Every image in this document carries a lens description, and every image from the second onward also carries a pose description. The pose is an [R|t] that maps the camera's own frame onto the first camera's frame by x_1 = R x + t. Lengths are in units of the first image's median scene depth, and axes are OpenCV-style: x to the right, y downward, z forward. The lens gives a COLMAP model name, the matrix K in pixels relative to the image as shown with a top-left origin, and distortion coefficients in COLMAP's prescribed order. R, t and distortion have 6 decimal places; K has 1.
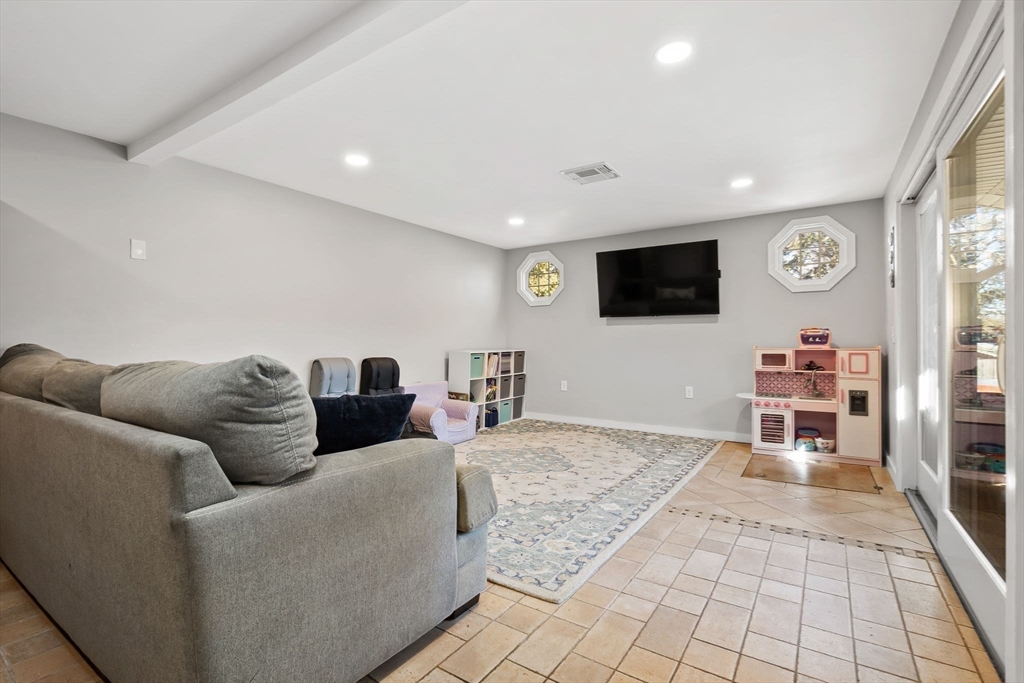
lens RADIAL K [[459.9, 0, 507.9], [0, 459.9, 342.6], [0, 0, 1]] dist [-0.001372, 0.000806]
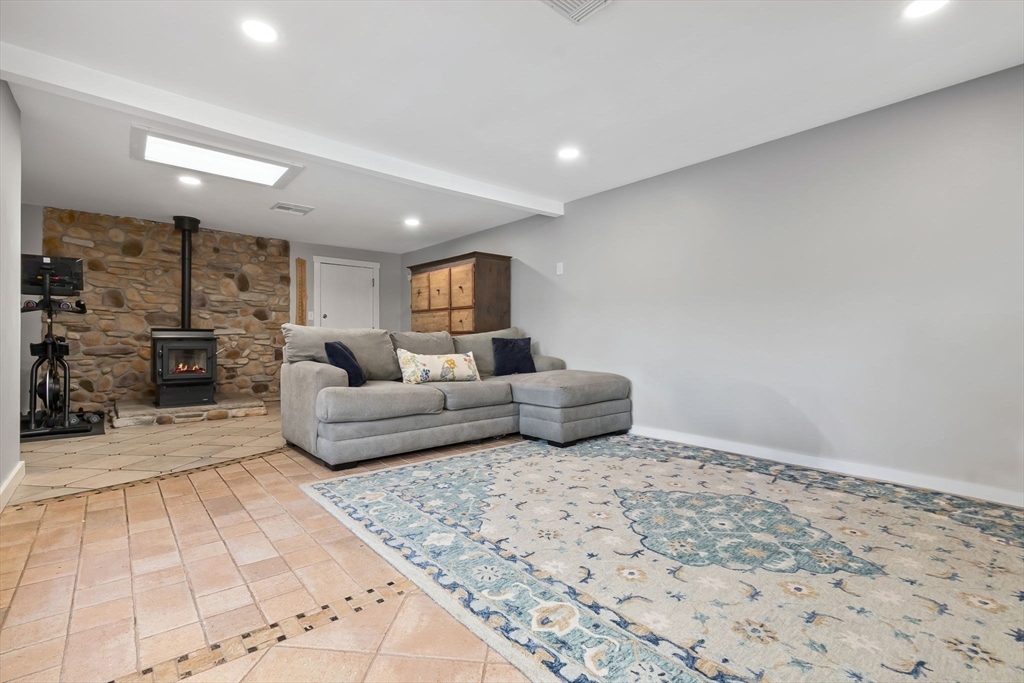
lens RADIAL K [[459.9, 0, 504.1], [0, 459.9, 342.1], [0, 0, 1]] dist [-0.001372, 0.000806]
pose [[-0.256697, 0.003772, -0.966485, 0.864554], [-0.002225, 0.999987, 0.004494, 0.054947], [0.966489, 0.003304, -0.256685, 1.262478]]
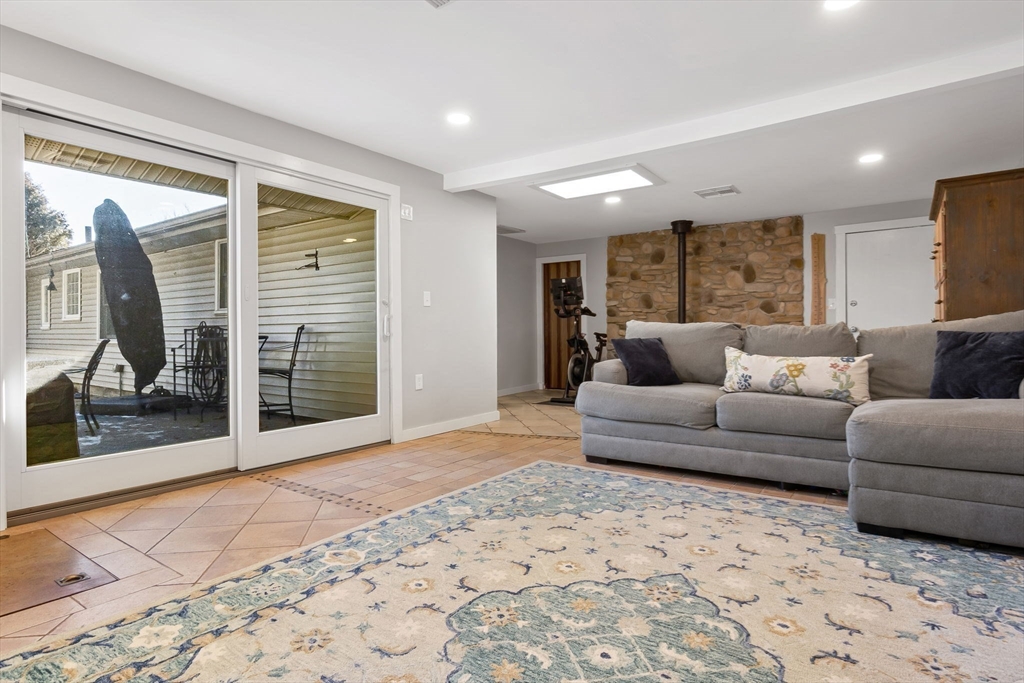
lens RADIAL K [[559.8, 0, 505.3], [0, 559.8, 339.5], [0, 0, 1]] dist [0.003973, -0.001278]
pose [[-0.999542, 0.004166, 0.029988, 0.112126], [0.004421, 0.999954, 0.008458, 0.050452], [-0.029952, 0.008587, -0.999514, 1.958812]]
